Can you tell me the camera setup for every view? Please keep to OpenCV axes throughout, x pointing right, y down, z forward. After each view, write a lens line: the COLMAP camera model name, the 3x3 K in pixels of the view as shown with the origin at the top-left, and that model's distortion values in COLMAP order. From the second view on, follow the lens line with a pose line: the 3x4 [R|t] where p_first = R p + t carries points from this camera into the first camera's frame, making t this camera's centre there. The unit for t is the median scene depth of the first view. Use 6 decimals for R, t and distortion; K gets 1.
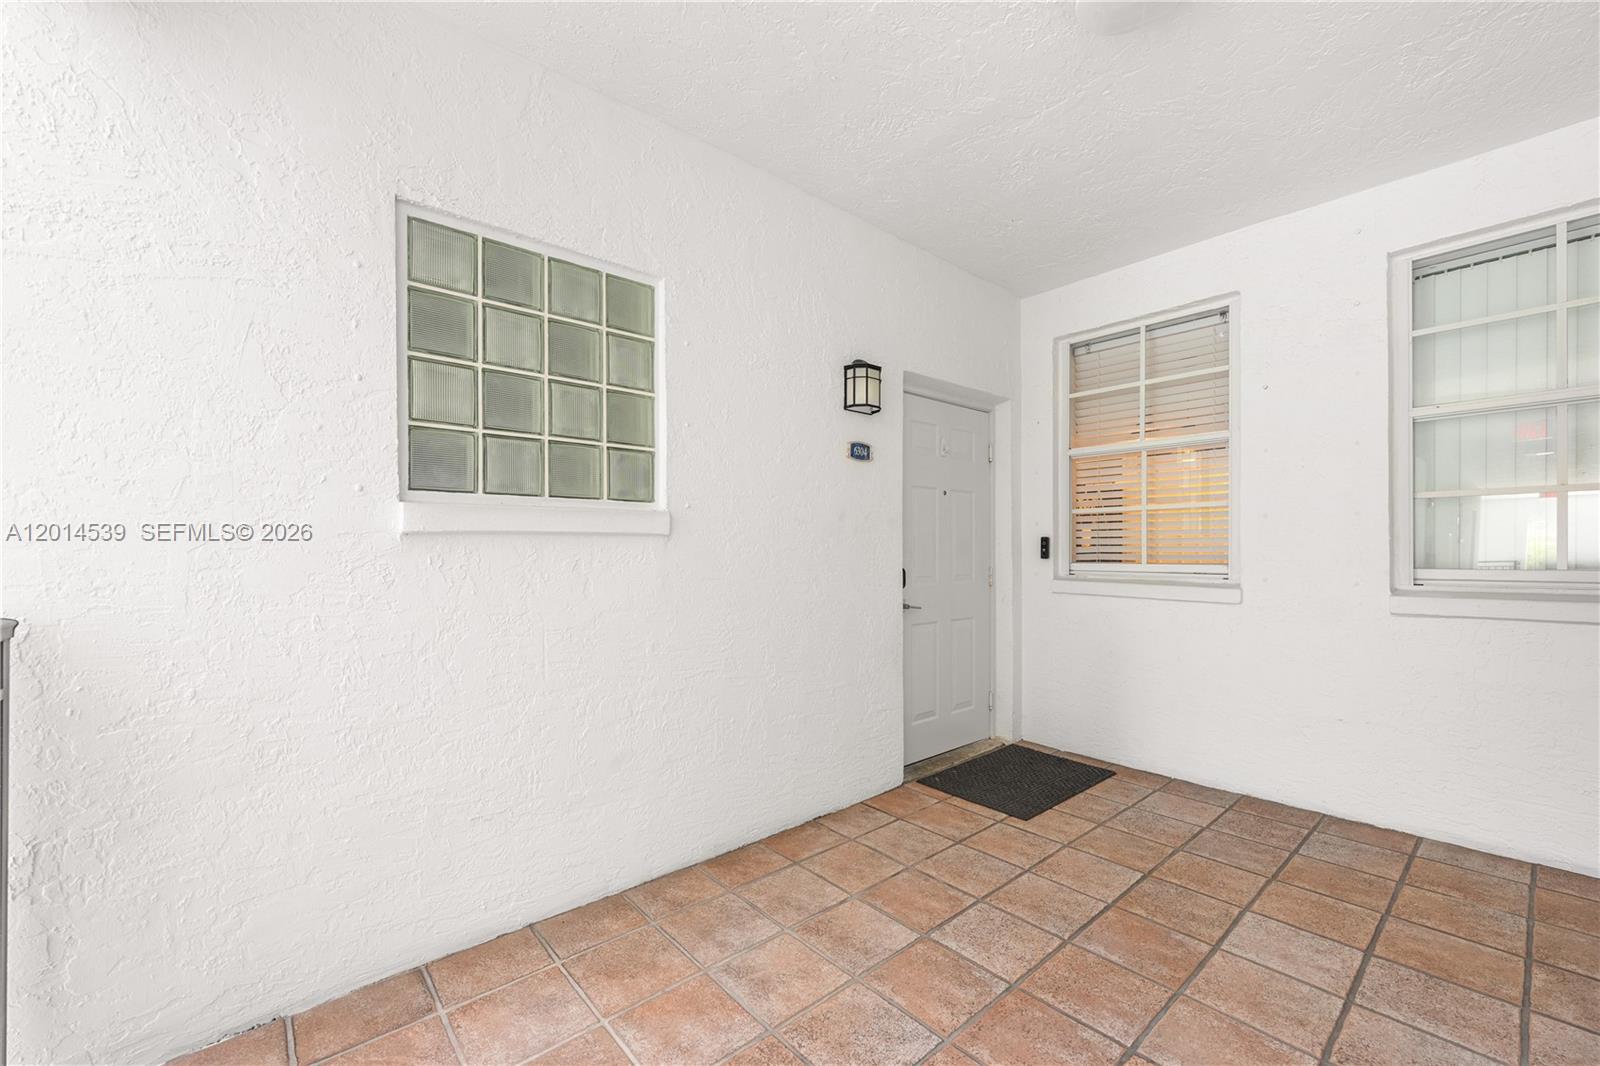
lens RADIAL K [[638.1, 0, 795.5], [0, 638.1, 544.8], [0, 0, 1]] dist [0.001640, -0.000502]
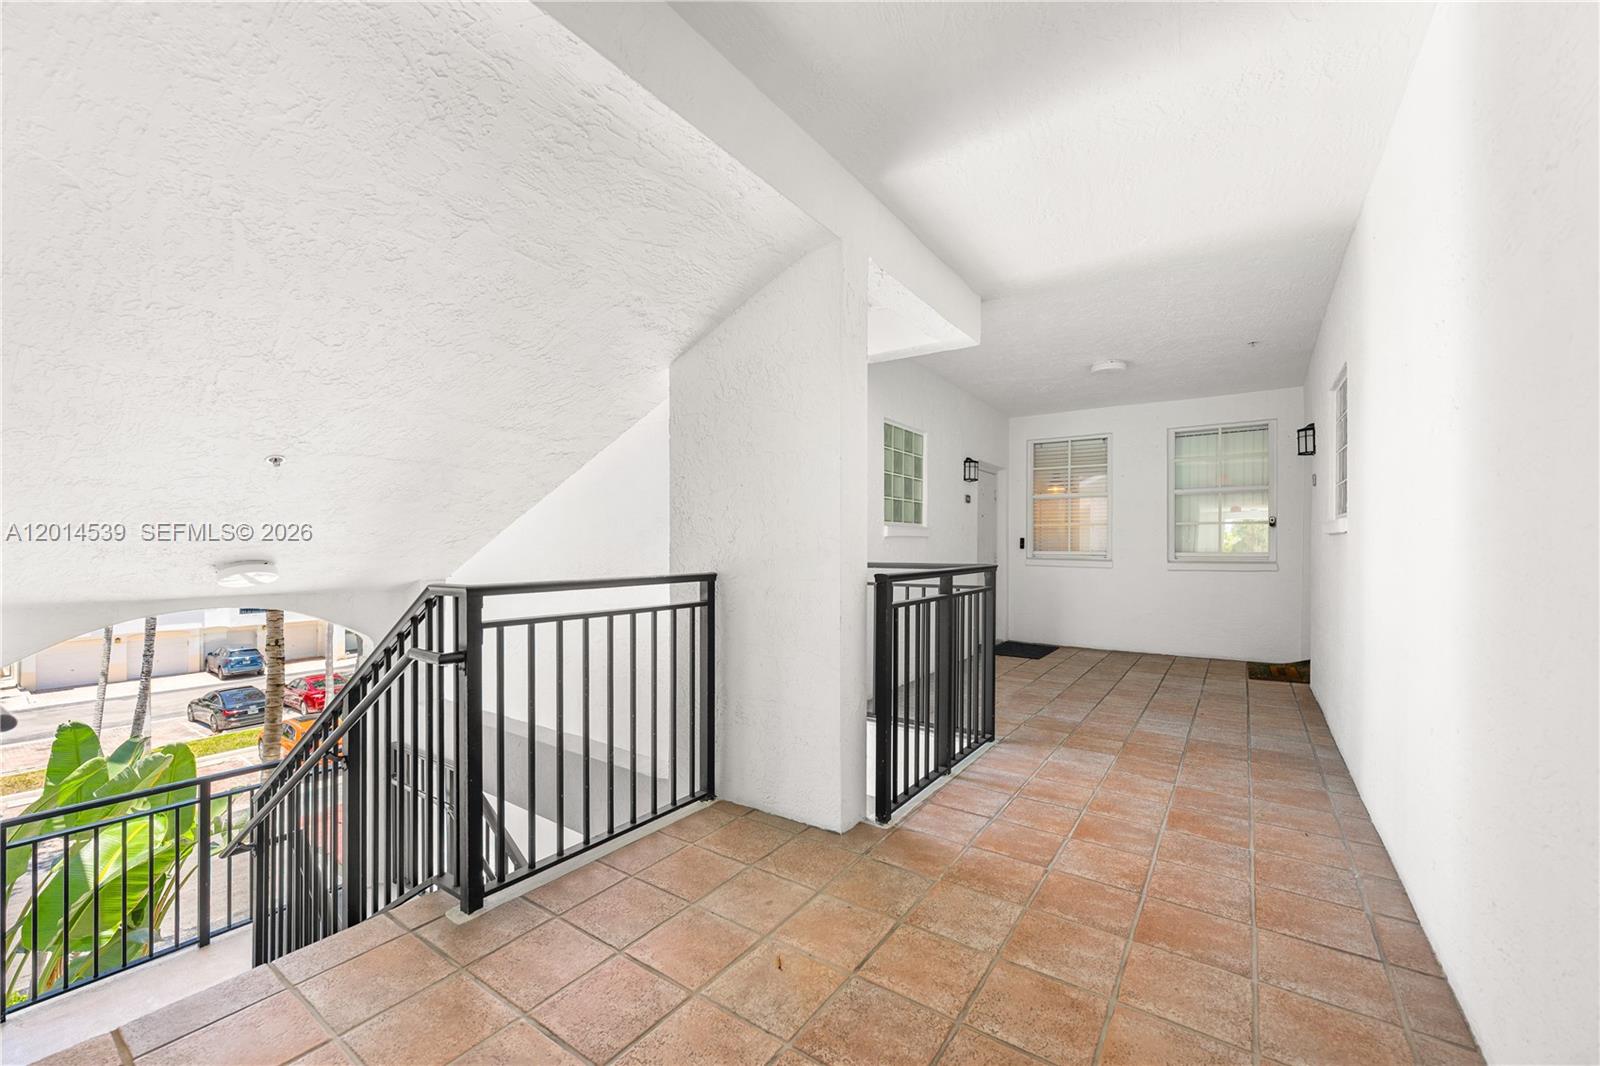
lens RADIAL K [[638.1, 0, 803.1], [0, 638.1, 545.6], [0, 0, 1]] dist [0.001640, -0.000502]
pose [[0.966939, 0.000669, 0.255007, -0.987554], [-0.000313, 0.999999, -0.001440, 0.017219], [-0.255007, 0.001312, 0.966938, -0.959440]]
